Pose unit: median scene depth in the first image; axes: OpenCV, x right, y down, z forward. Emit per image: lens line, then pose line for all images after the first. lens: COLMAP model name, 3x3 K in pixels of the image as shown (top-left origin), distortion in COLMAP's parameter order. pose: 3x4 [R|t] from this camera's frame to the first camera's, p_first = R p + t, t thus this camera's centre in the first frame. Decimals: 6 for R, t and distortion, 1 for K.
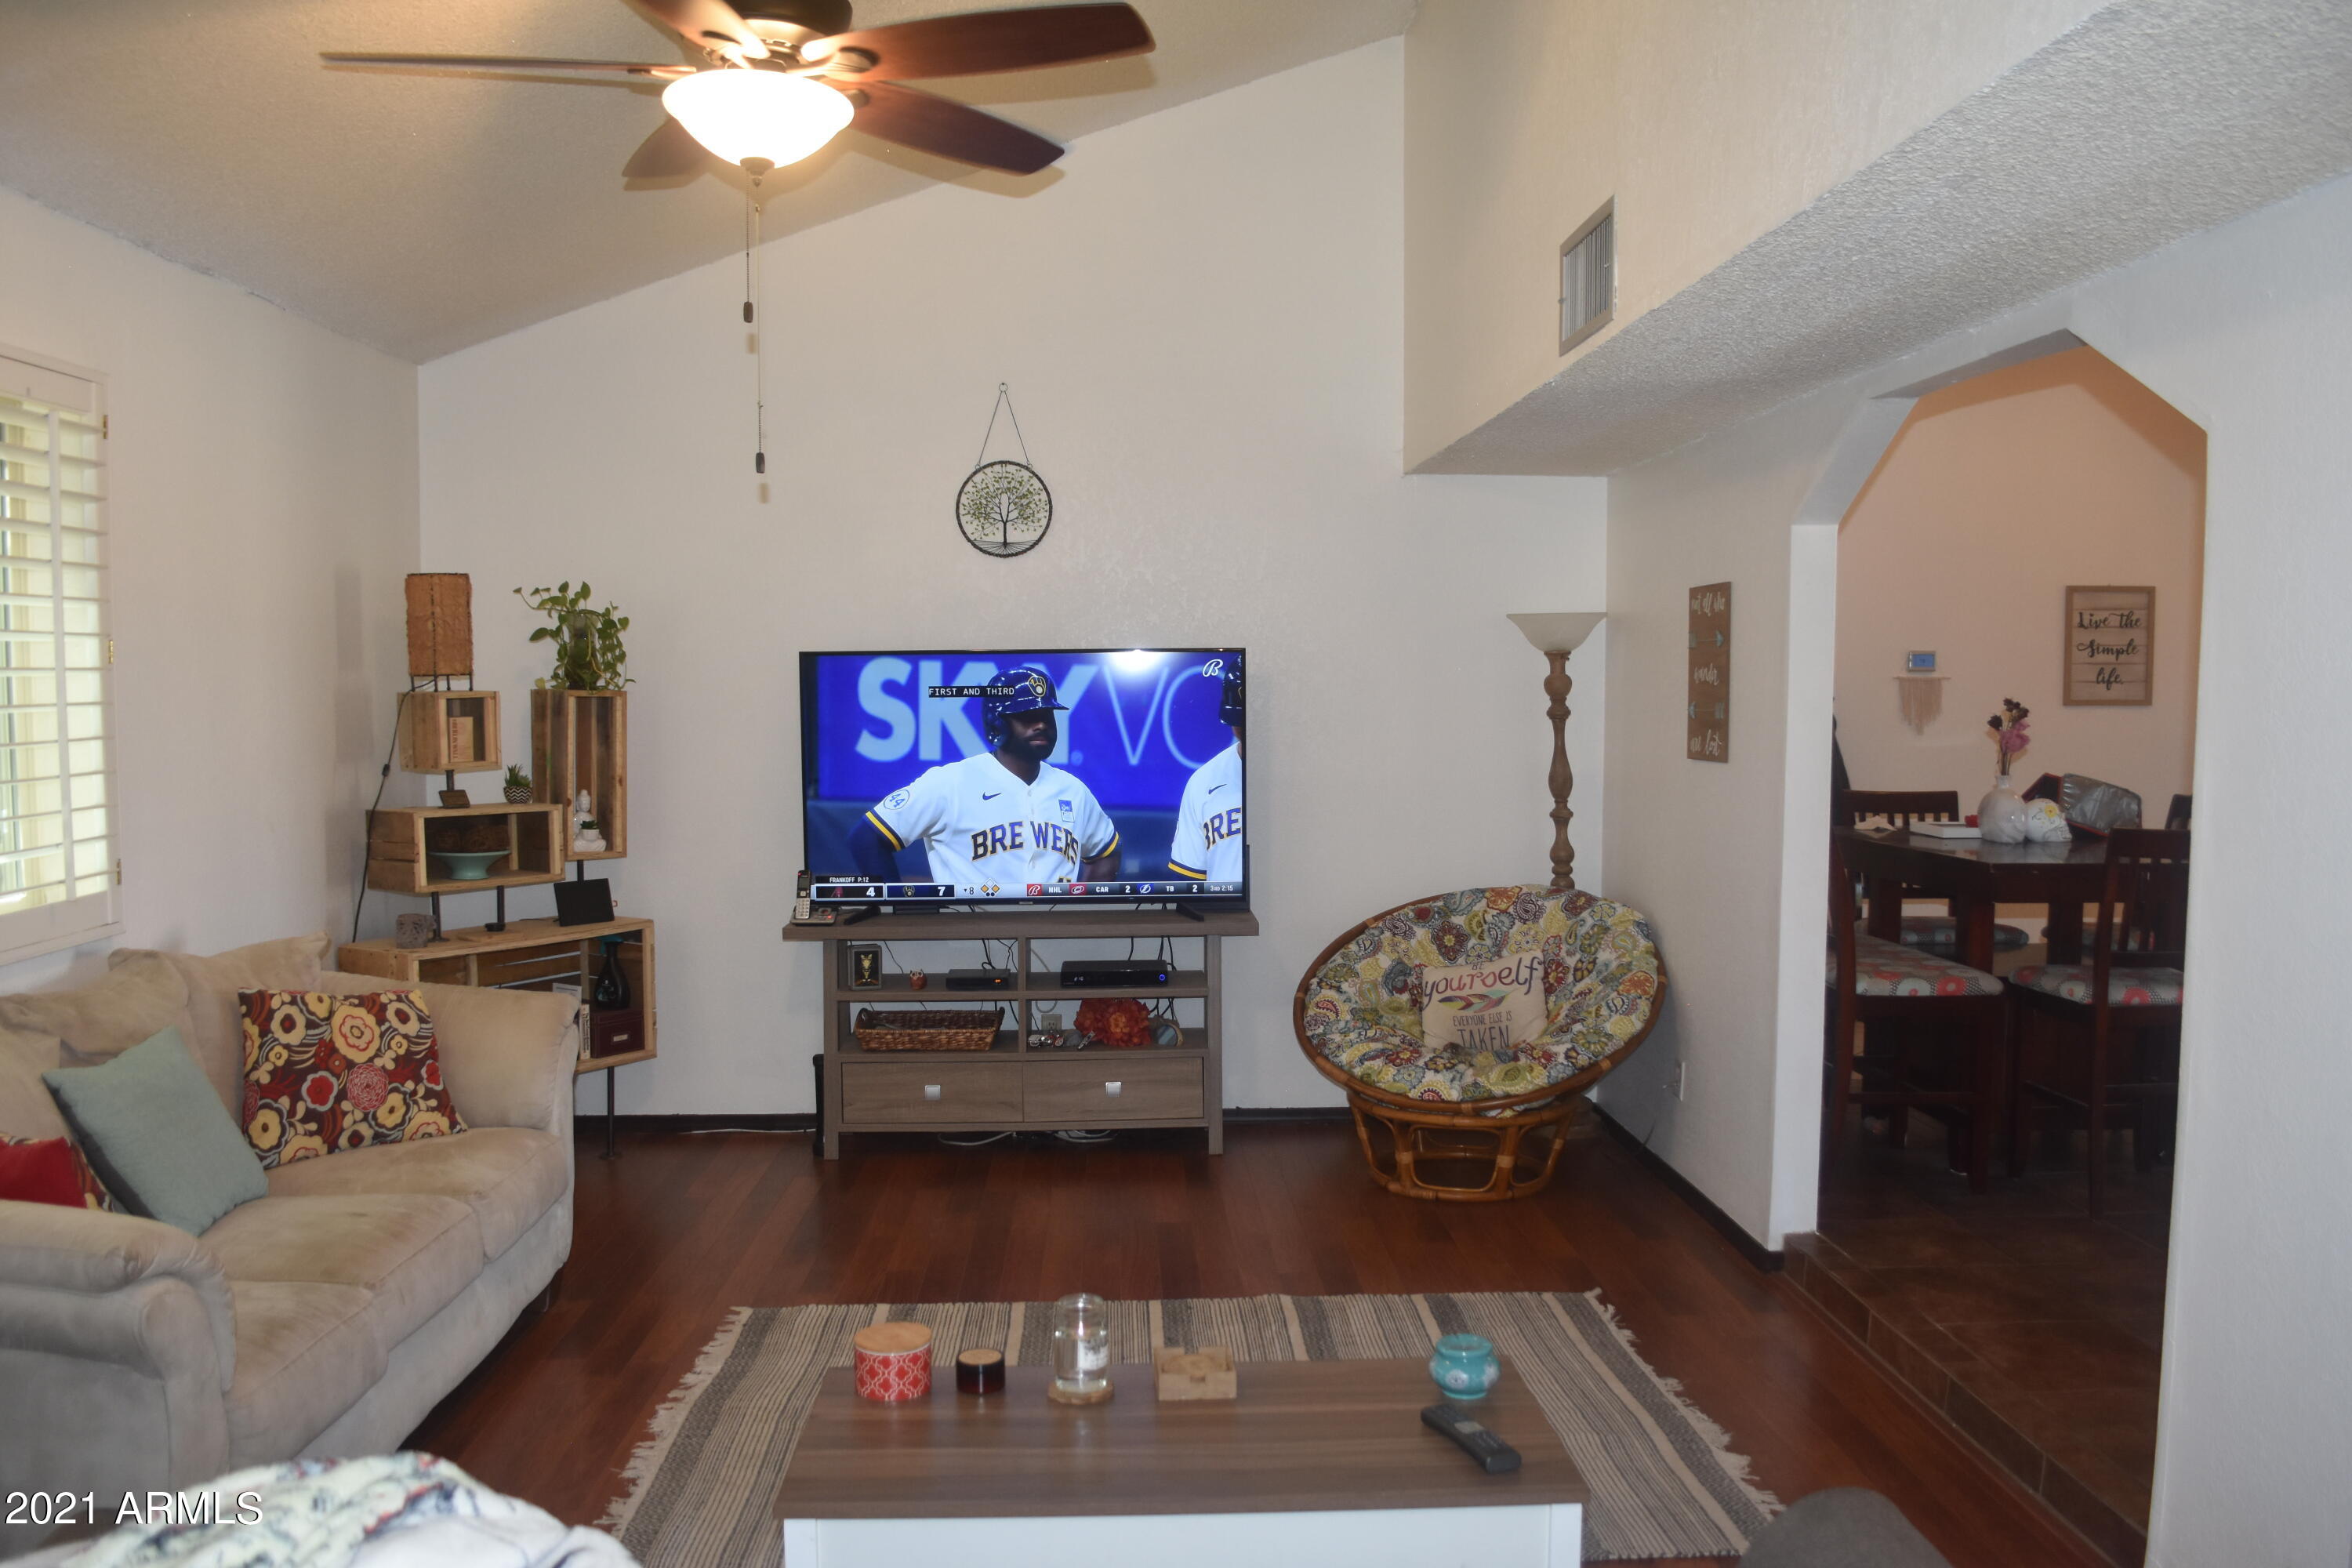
lens RADIAL K [[1863.1, 0, 1173.7], [0, 1863.1, 783.4], [0, 0, 1]] dist [-0.085081, 0.015552]
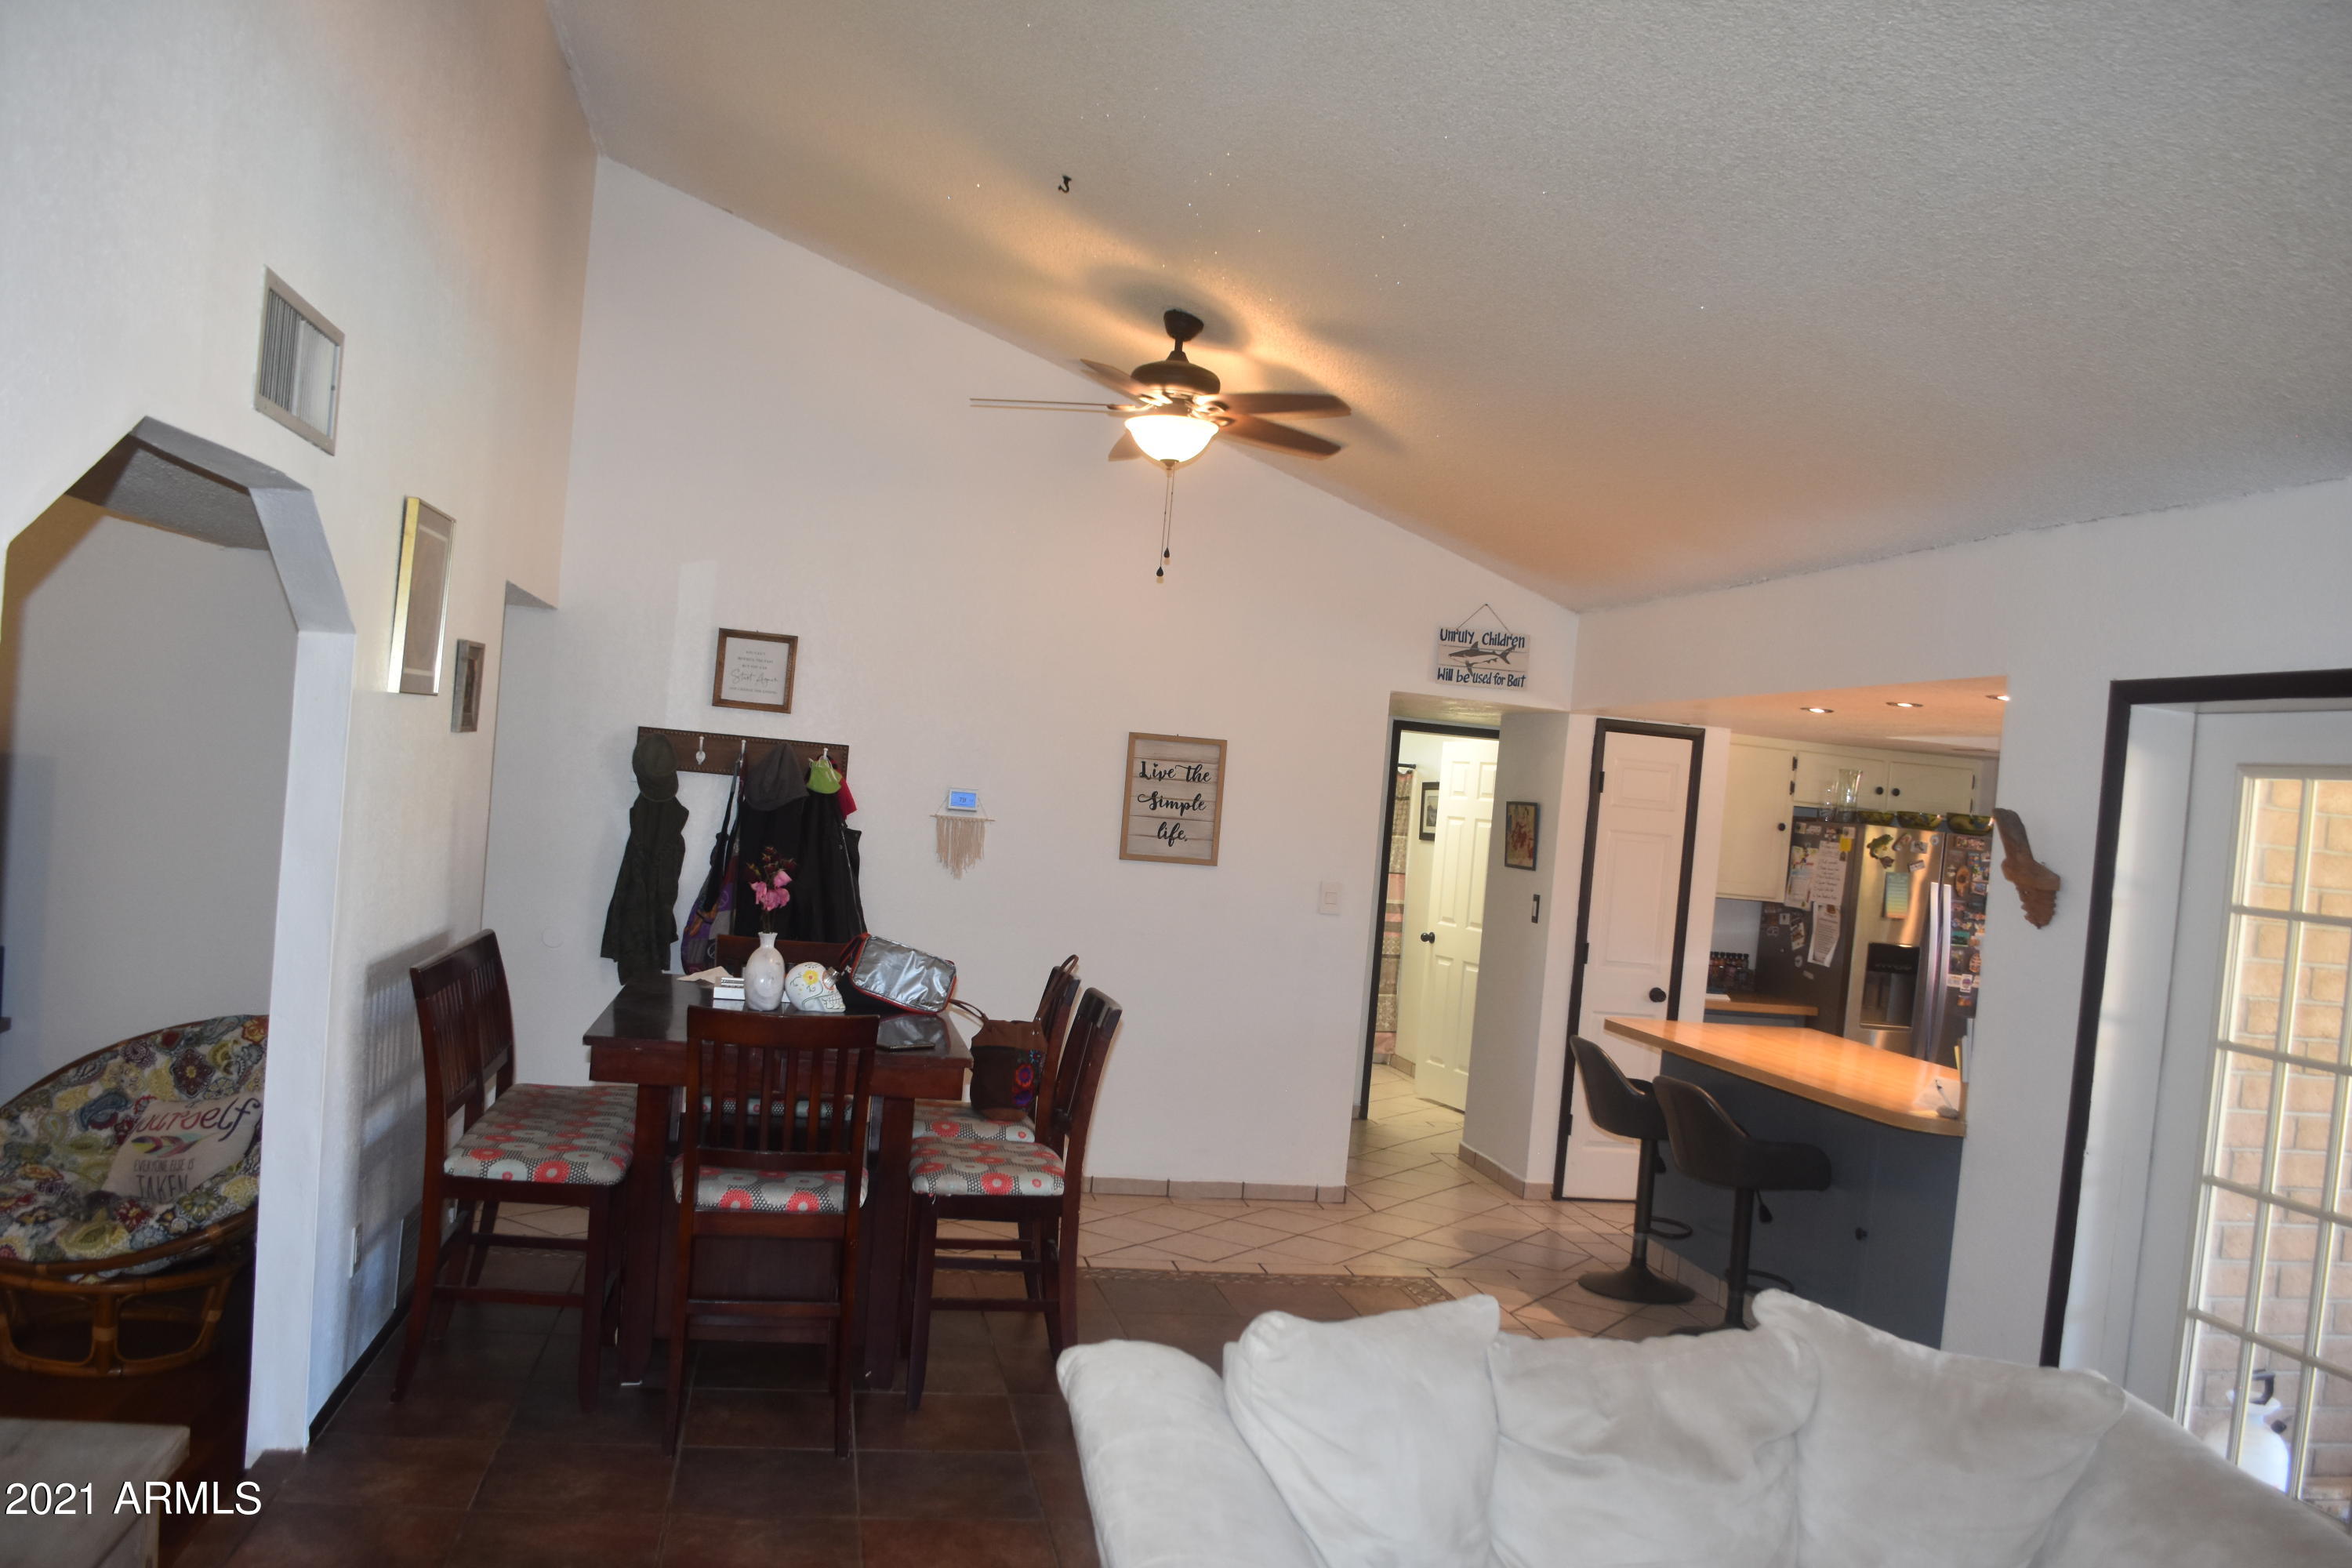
lens RADIAL K [[1863.1, 0, 1173.7], [0, 1863.1, 787.4], [0, 0, 1]] dist [-0.085081, 0.015552]
pose [[0.984598, 0.080412, 0.155245, 0.467325], [-0.072513, 0.995800, -0.055903, -0.035917], [-0.159088, 0.043785, 0.986293, 0.070659]]
